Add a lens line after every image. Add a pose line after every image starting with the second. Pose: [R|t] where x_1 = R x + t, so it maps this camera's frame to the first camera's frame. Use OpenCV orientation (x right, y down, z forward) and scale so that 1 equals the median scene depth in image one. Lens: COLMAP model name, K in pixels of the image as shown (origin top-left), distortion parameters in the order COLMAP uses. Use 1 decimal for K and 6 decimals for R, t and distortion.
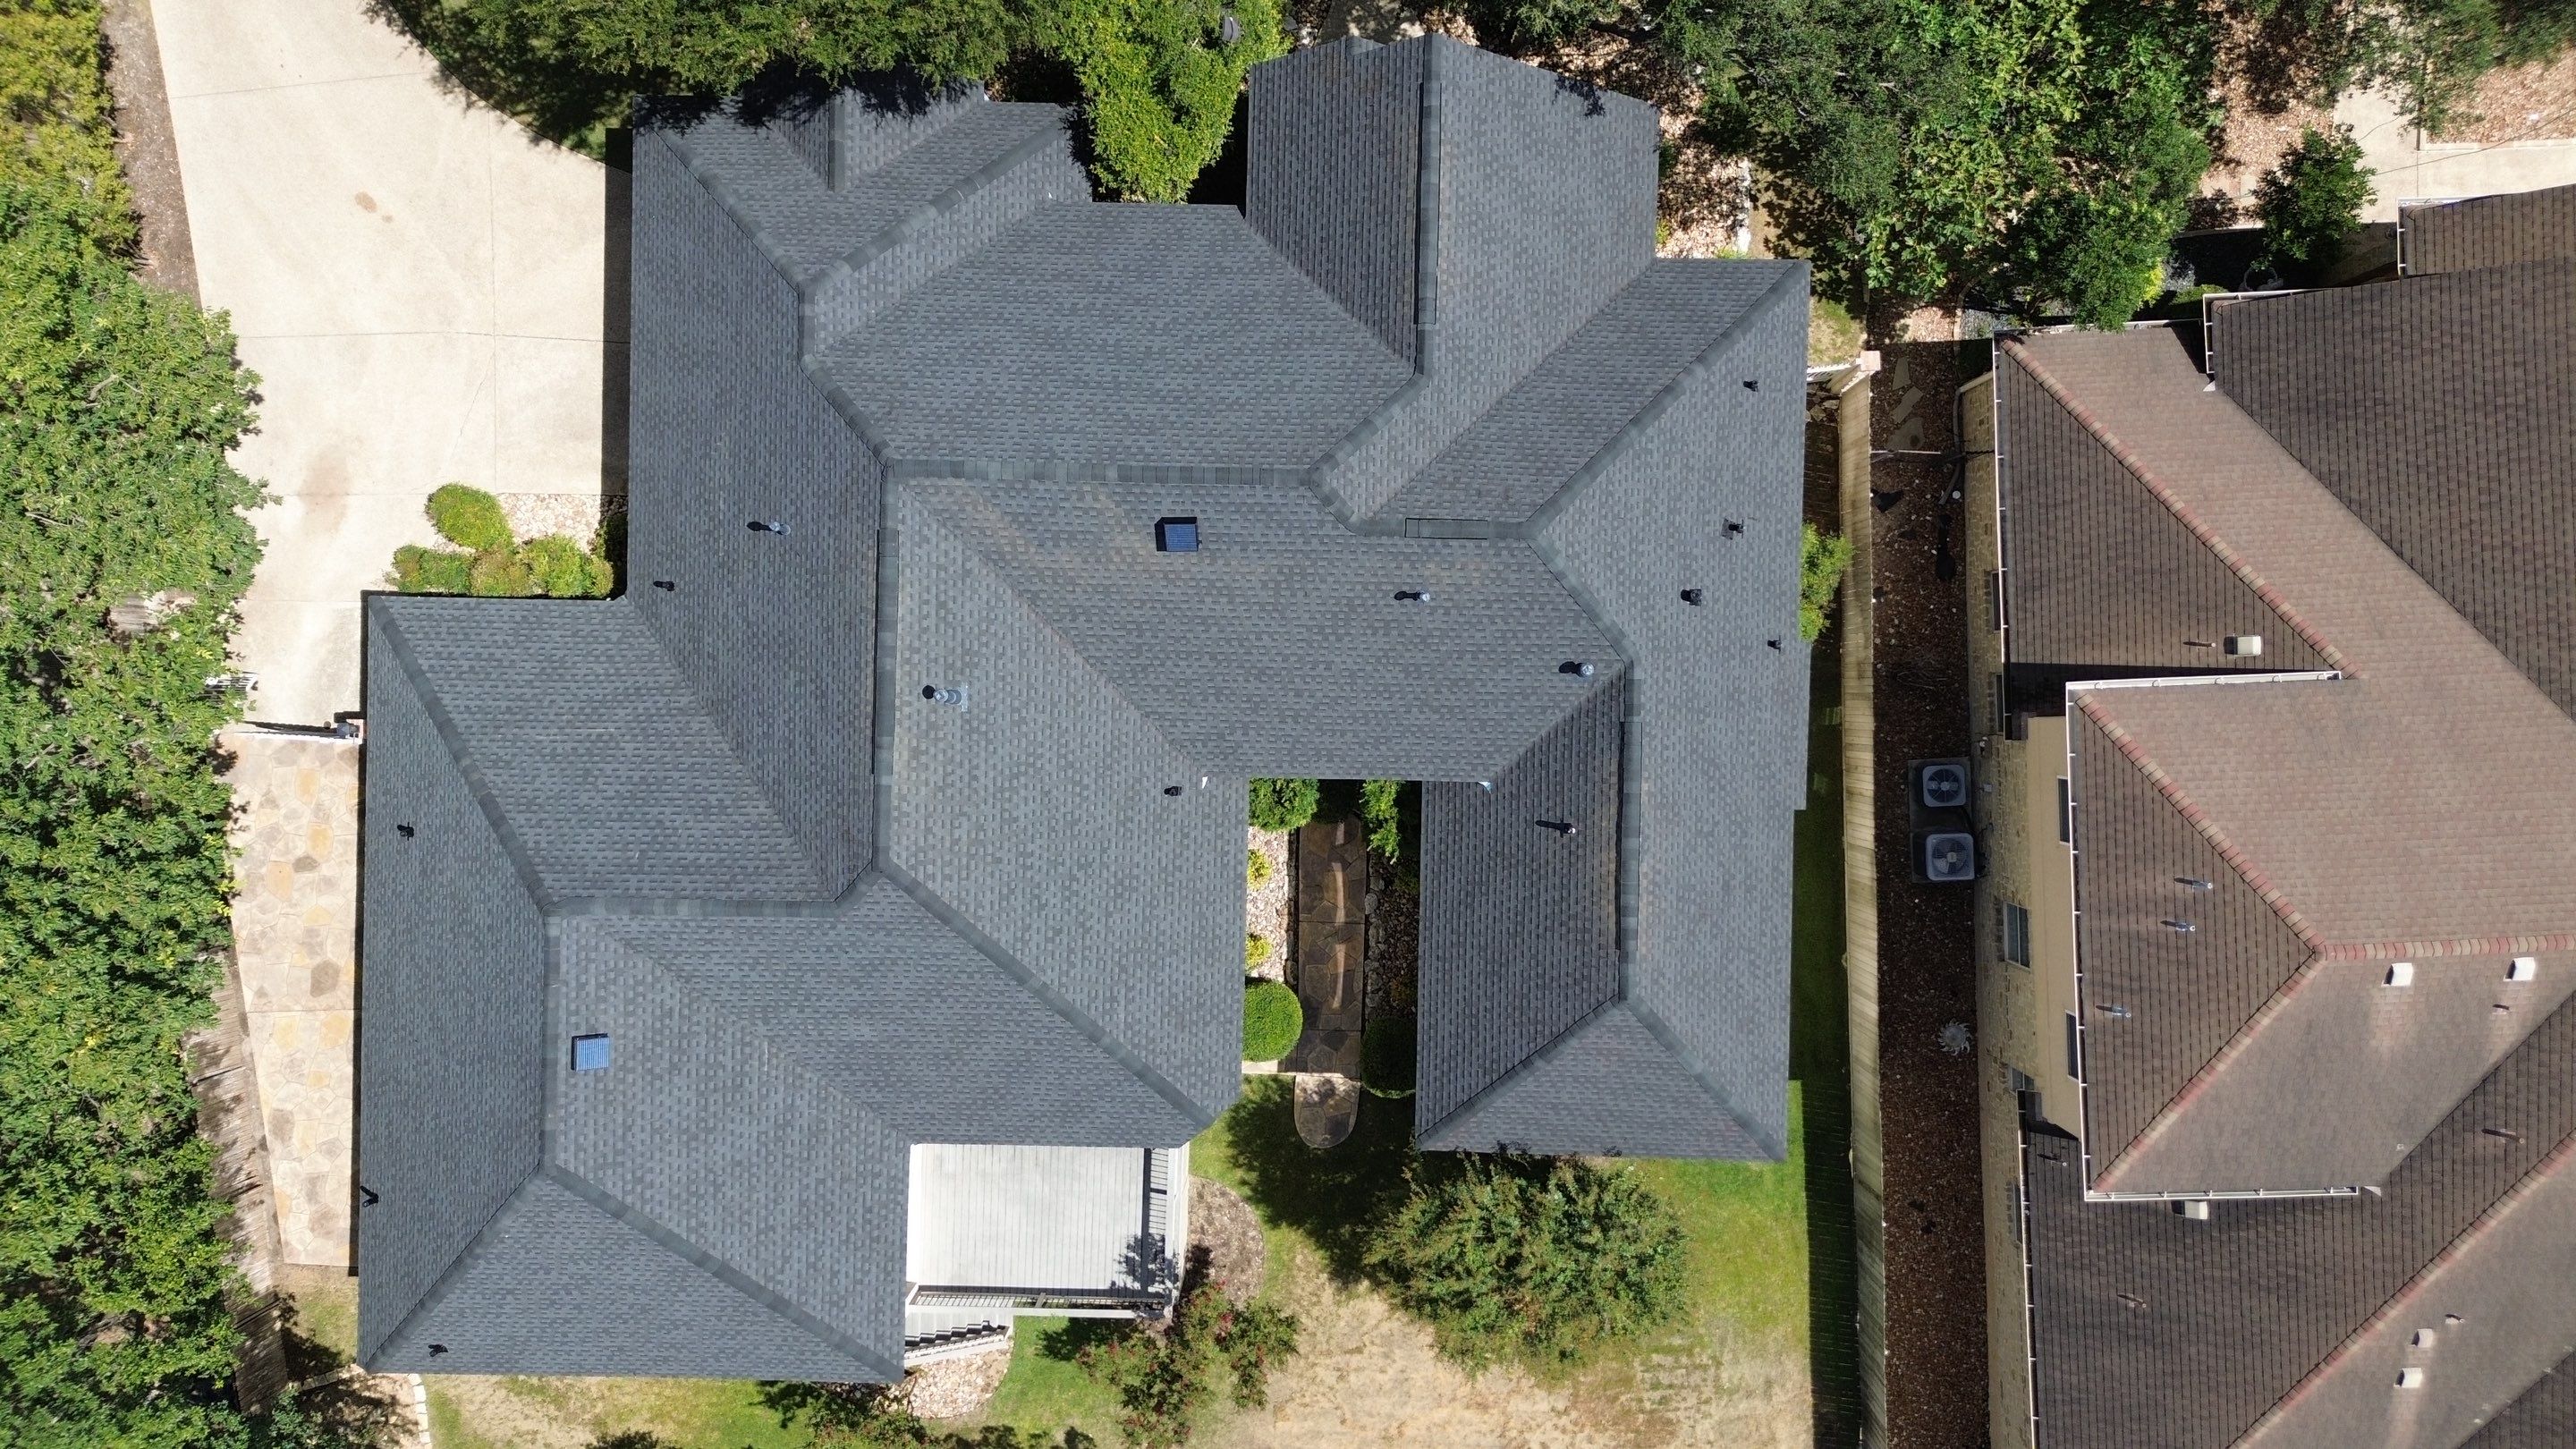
lens RADIAL K [[1825.8, 0, 1298.9], [0, 1825.8, 725.0], [0, 0, 1]] dist [0.071025, -0.069989]
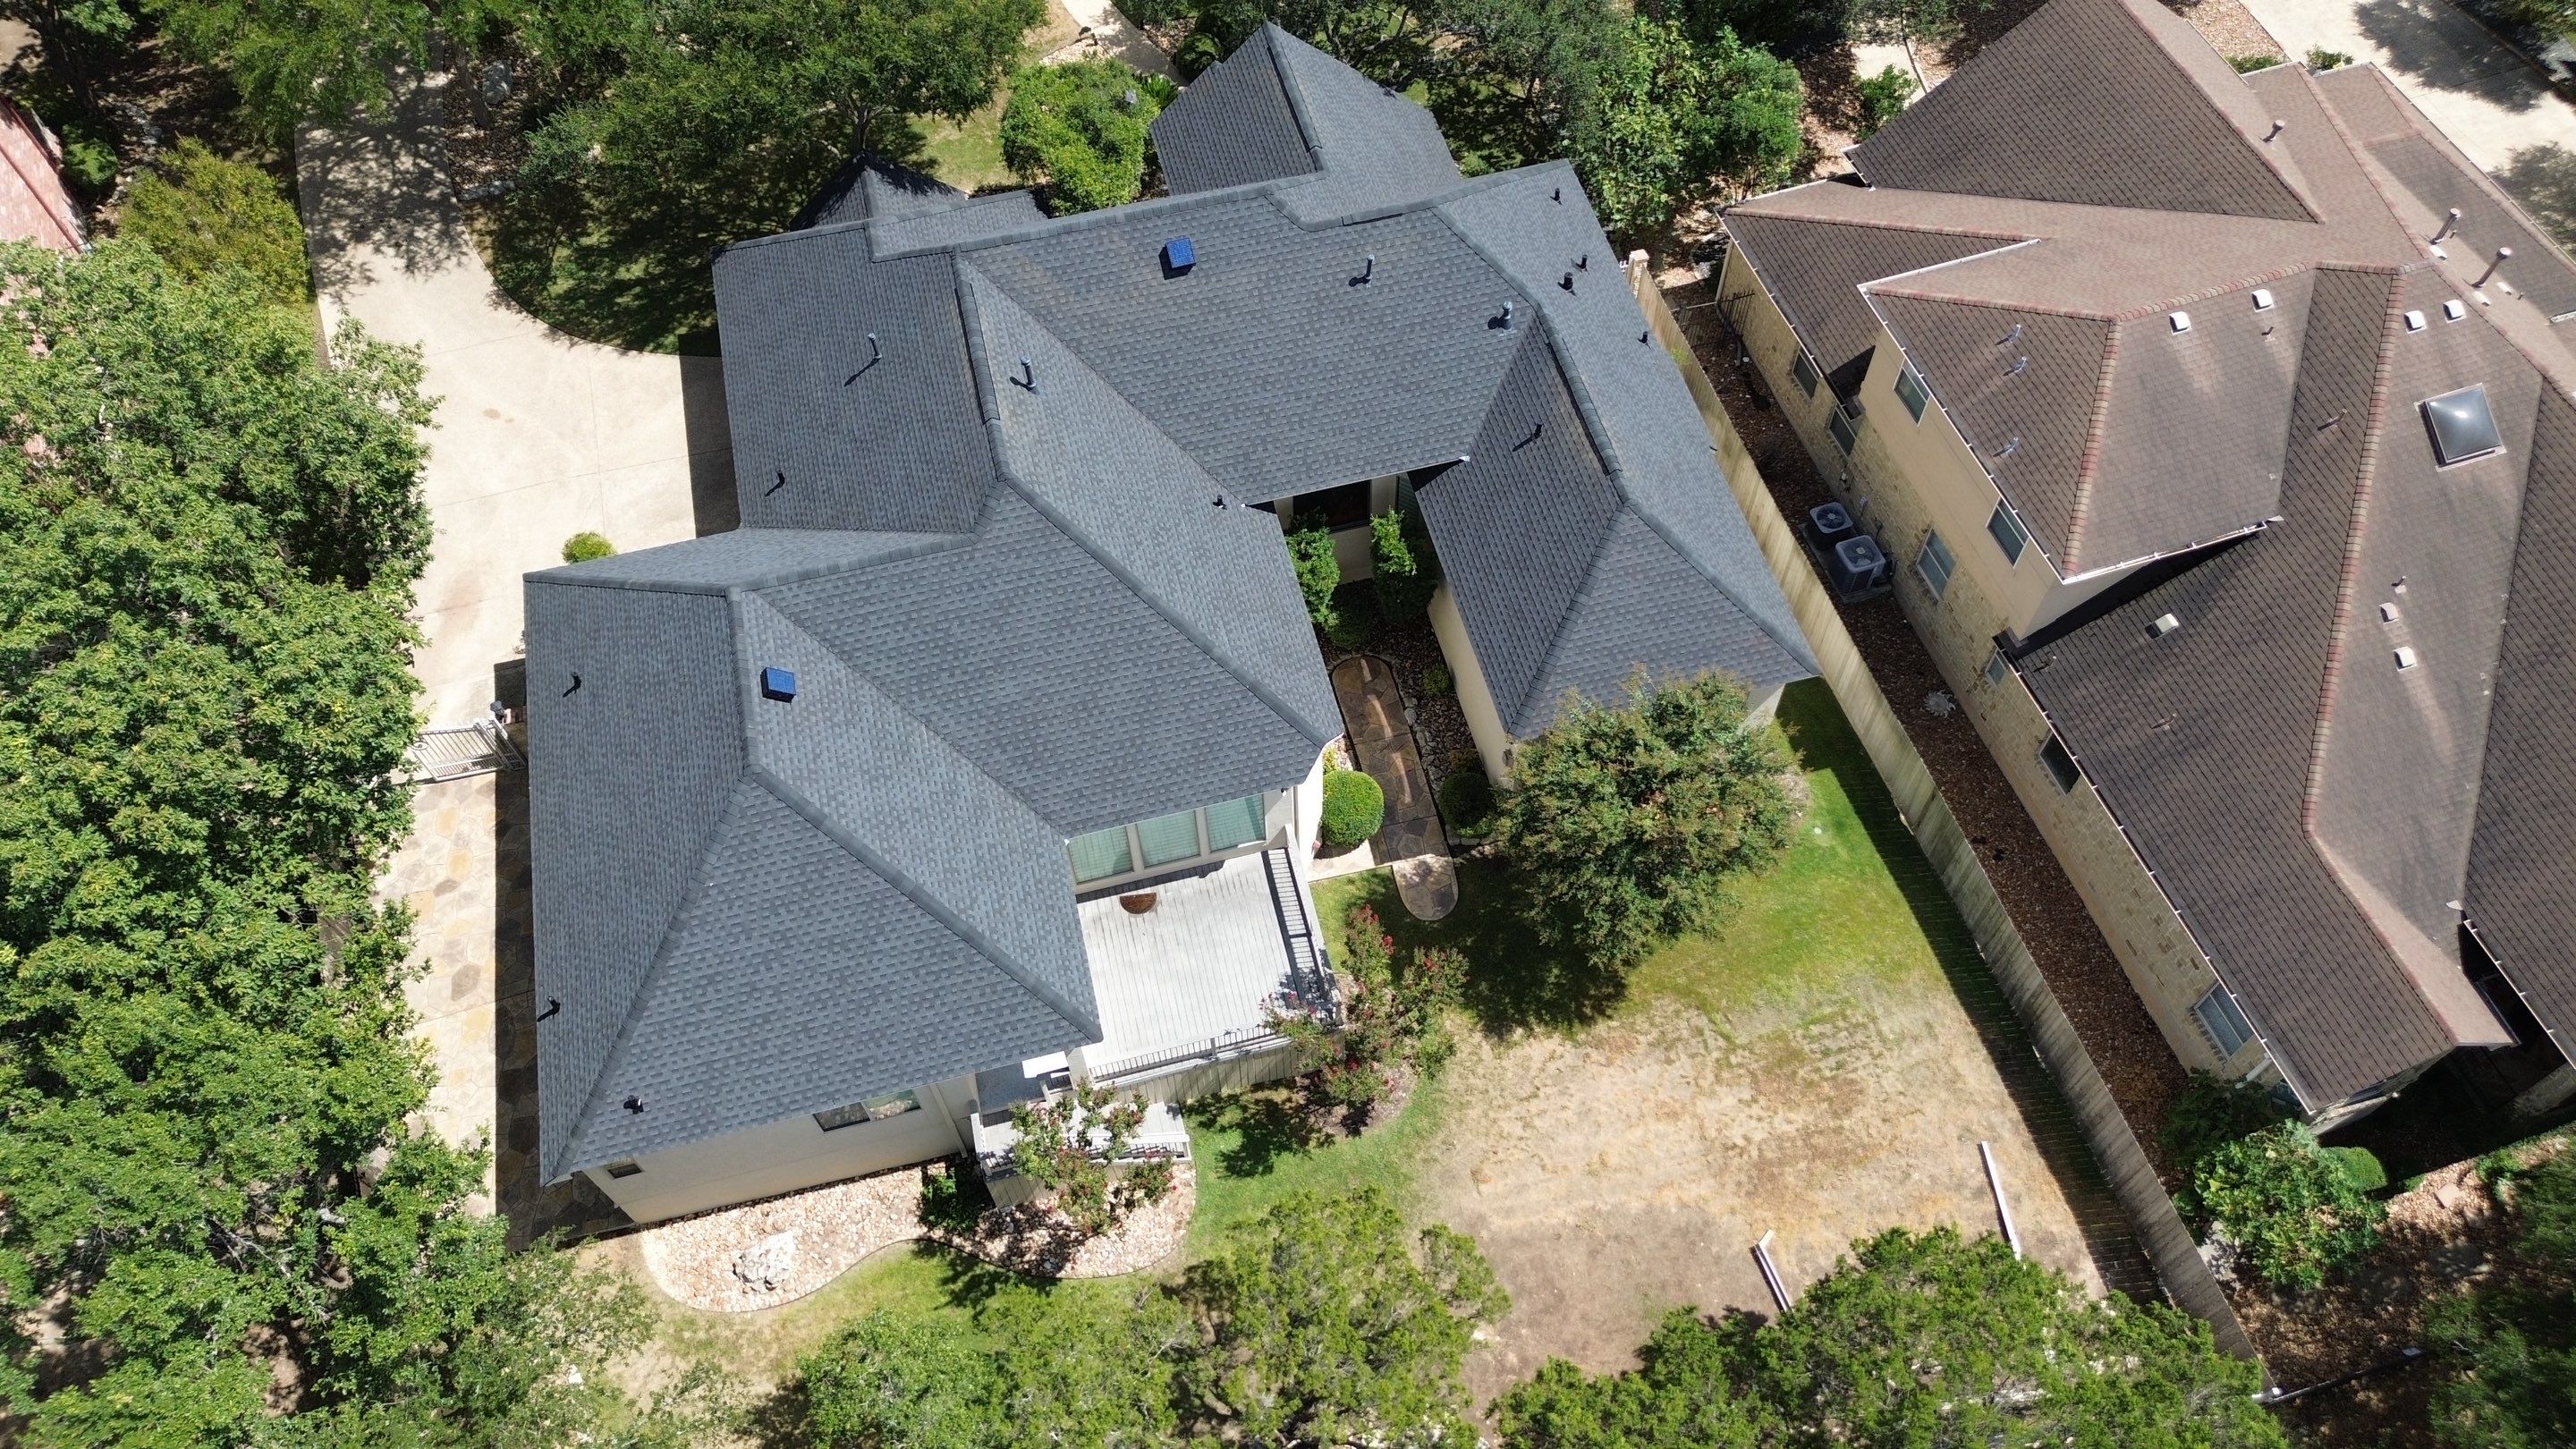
lens RADIAL K [[1825.8, 0, 1298.9], [0, 1825.8, 725.0], [0, 0, 1]] dist [0.071025, -0.069989]
pose [[0.963593, -0.226187, 0.142577, -0.204984], [0.267219, 0.796530, -0.542342, 0.753635], [0.009103, 0.560696, 0.827972, 0.074348]]
